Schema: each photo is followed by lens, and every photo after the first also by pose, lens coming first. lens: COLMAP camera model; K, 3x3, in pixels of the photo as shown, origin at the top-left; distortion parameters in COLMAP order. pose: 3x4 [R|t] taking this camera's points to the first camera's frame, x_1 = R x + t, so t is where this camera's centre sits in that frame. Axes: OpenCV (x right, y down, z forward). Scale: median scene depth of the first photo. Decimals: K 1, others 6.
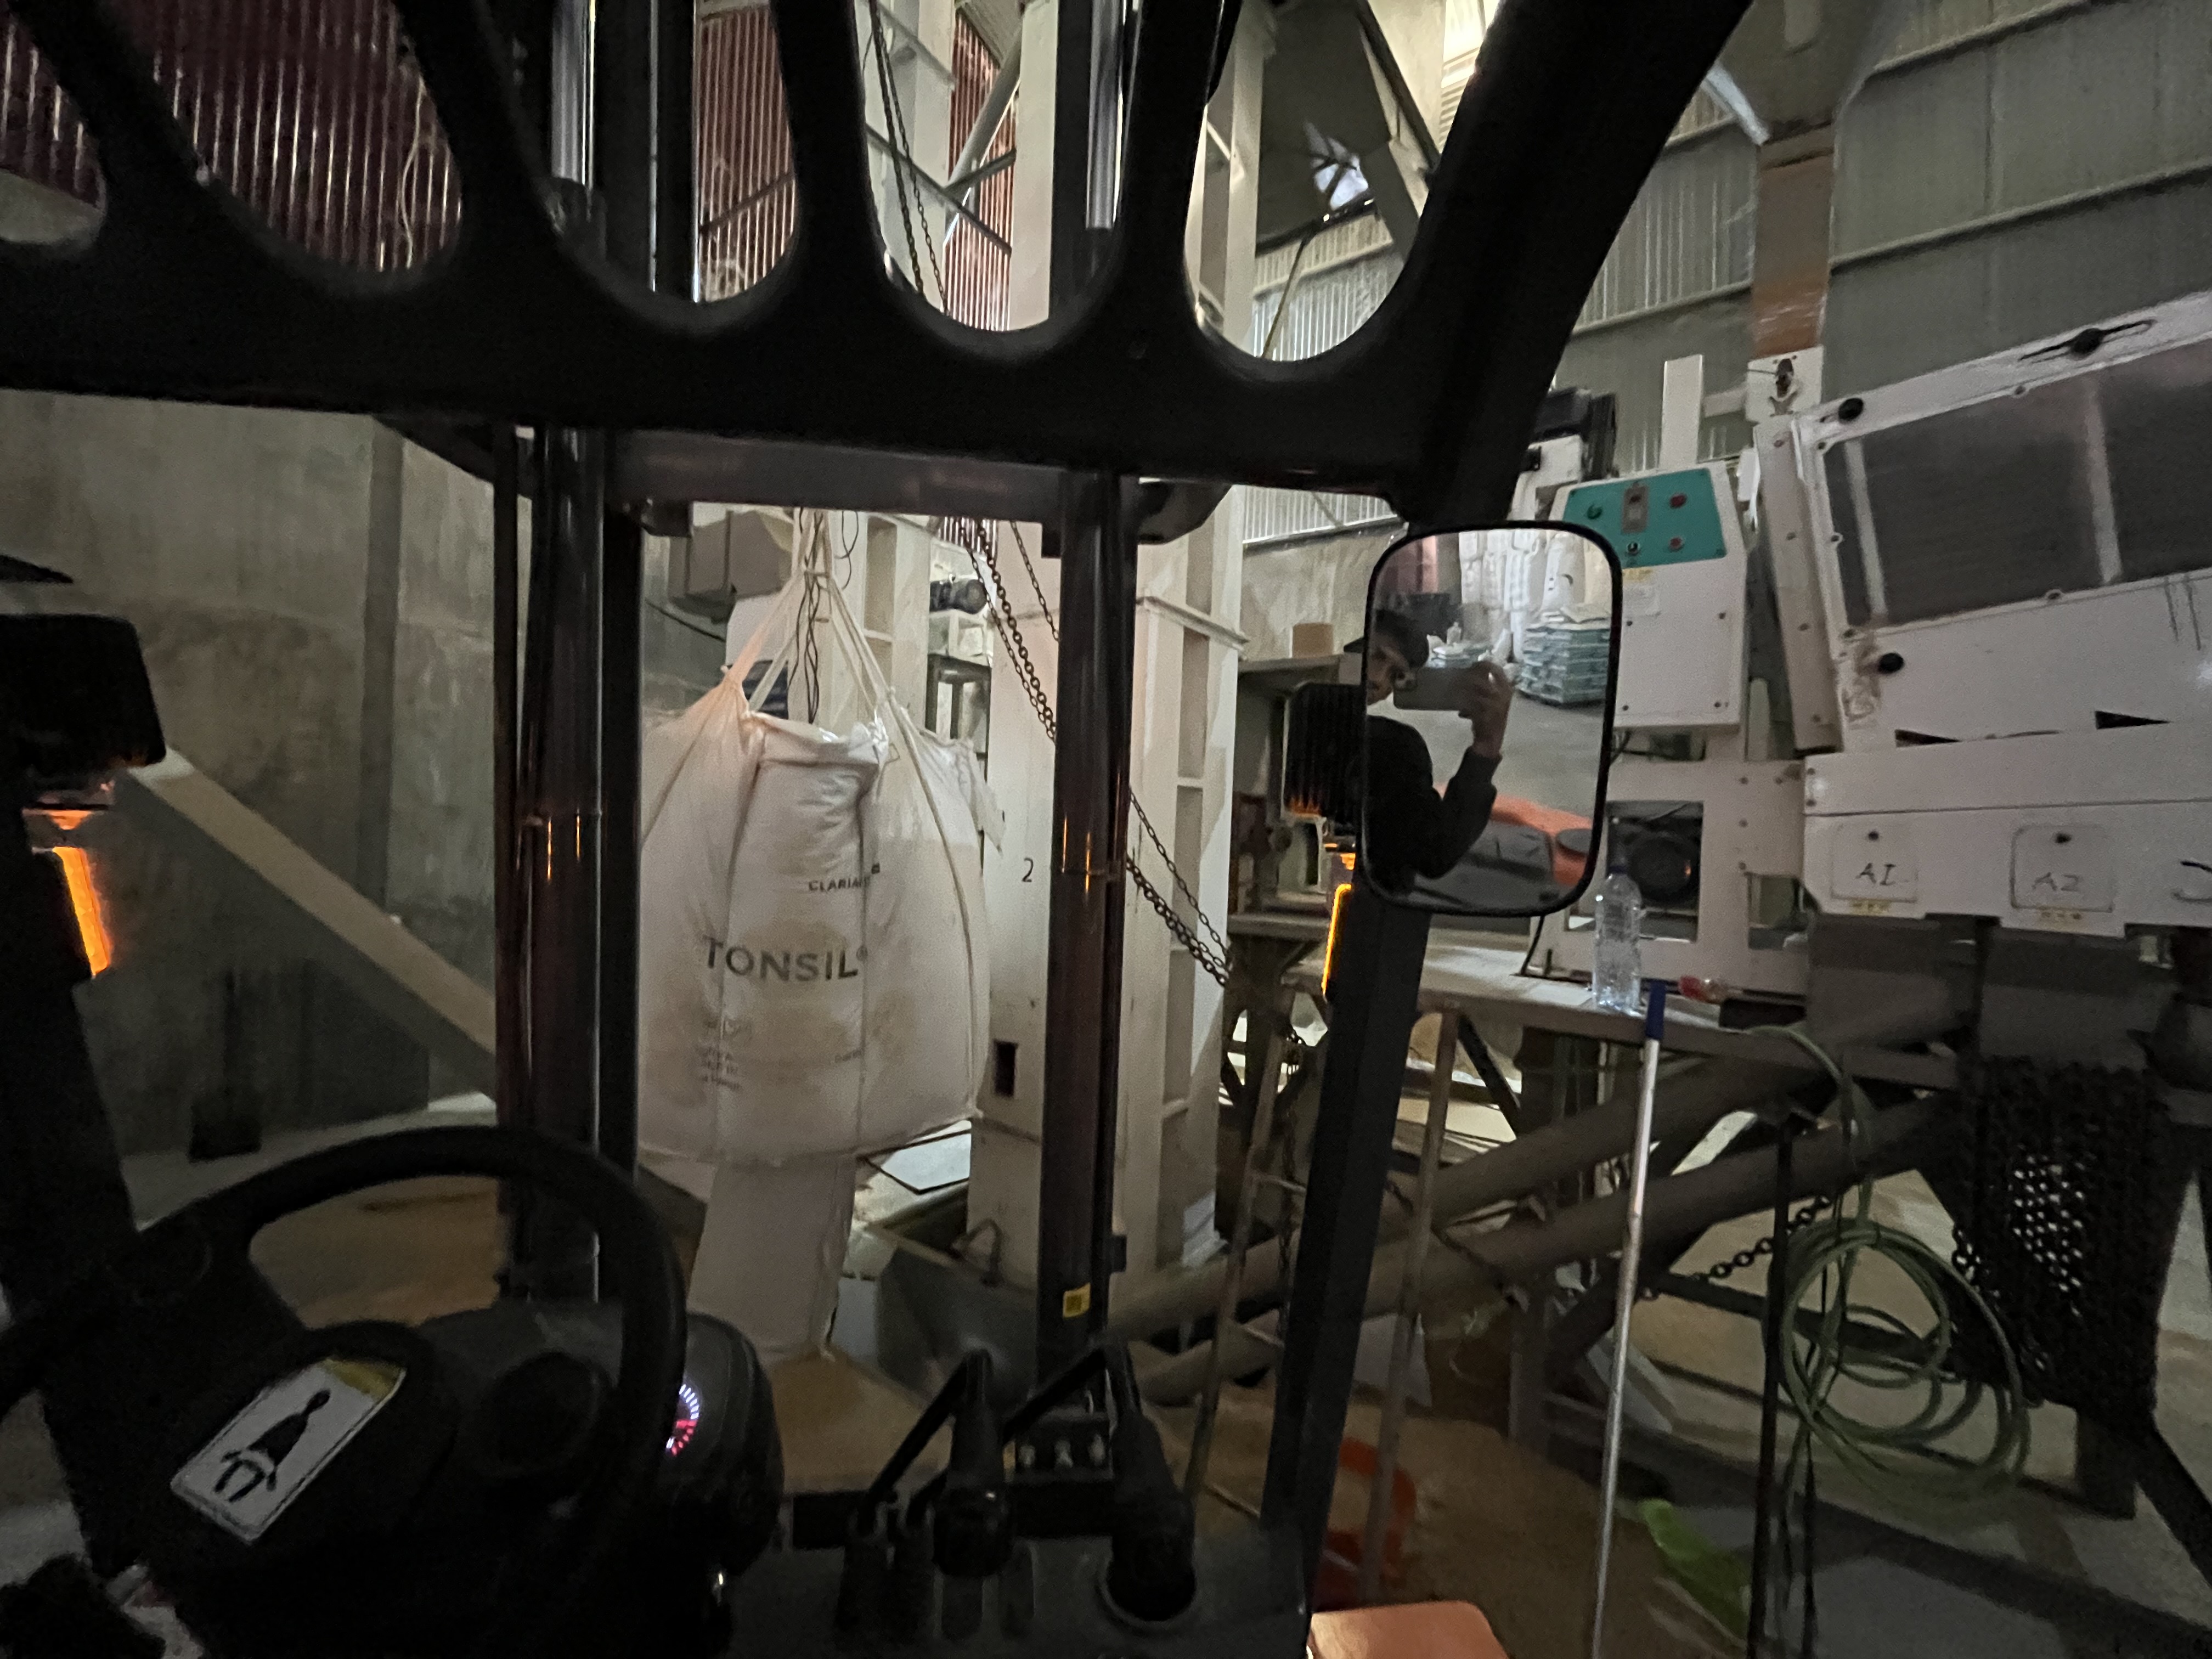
lens RADIAL K [[880.0, 0, 1099.1], [0, 880.0, 834.0], [0, 0, 1]] dist [0.000744, 0.000158]
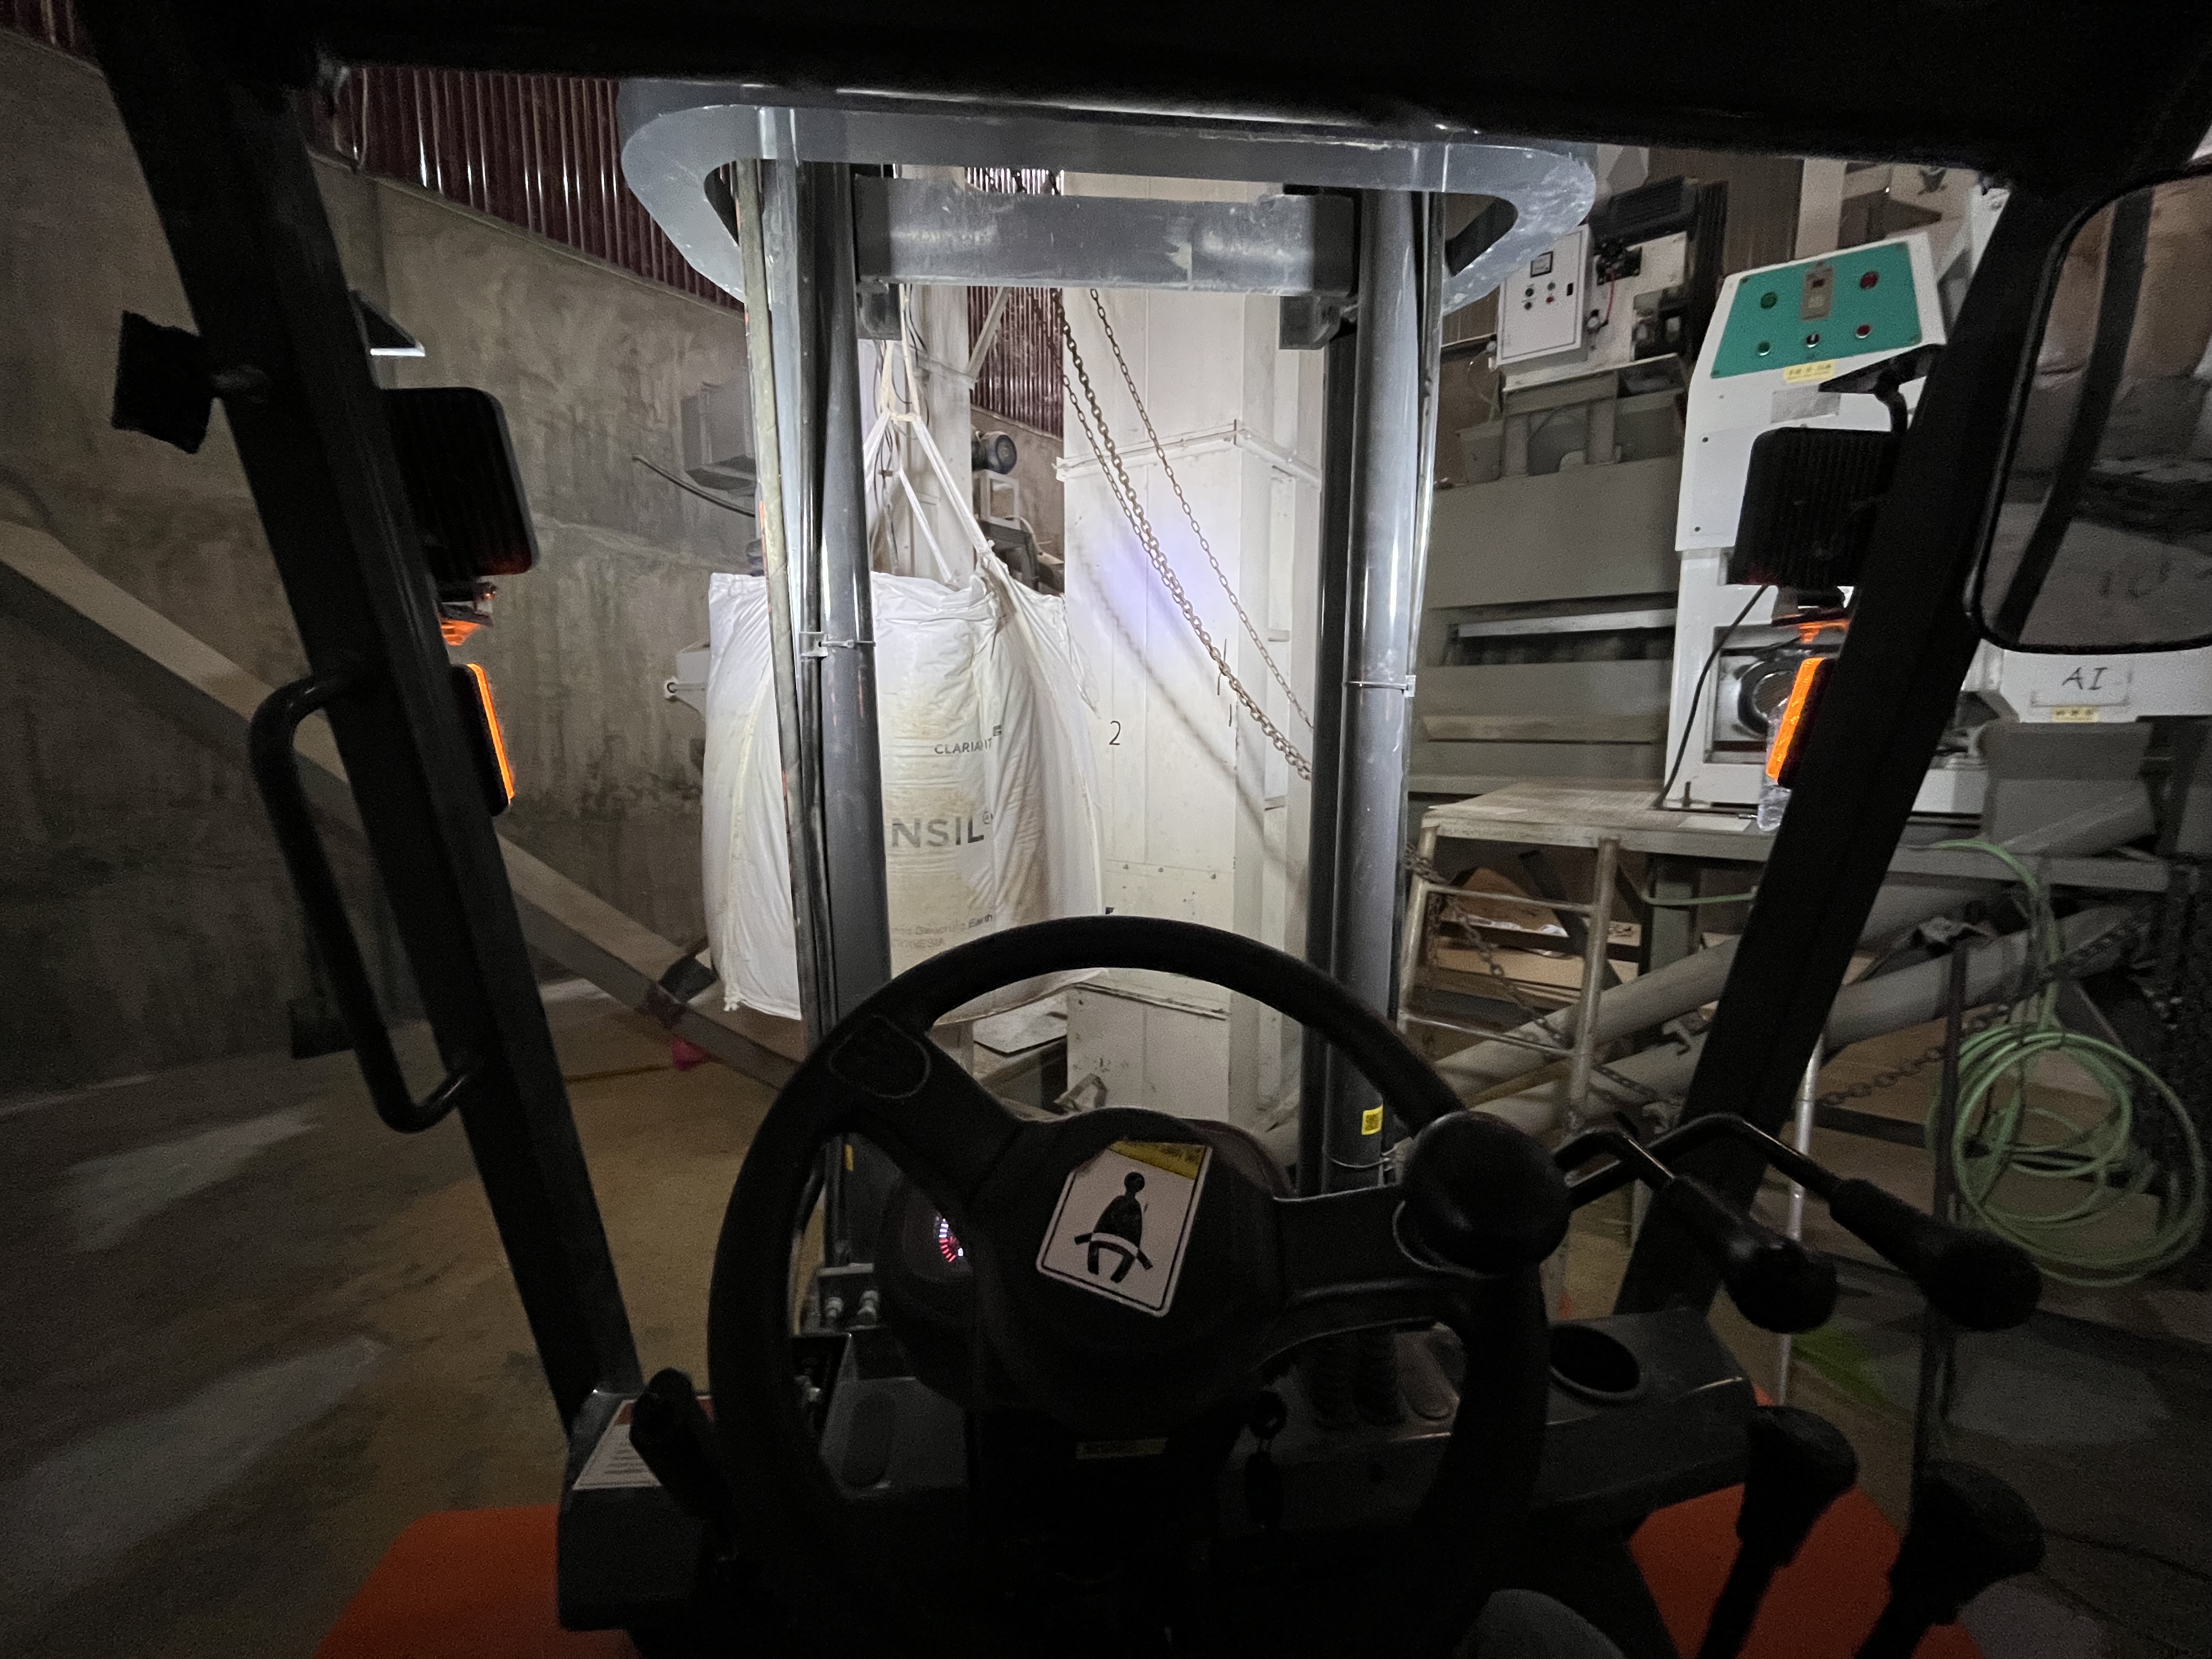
lens RADIAL K [[880.3, 0, 1106.0], [0, 880.3, 829.5], [0, 0, 1]] dist [-0.000013, -0.000286]
pose [[0.999005, -0.044593, -0.000183, -0.143152], [0.044227, 0.990255, 0.132060, 0.025523], [-0.005708, -0.131937, 0.991242, 0.023335]]
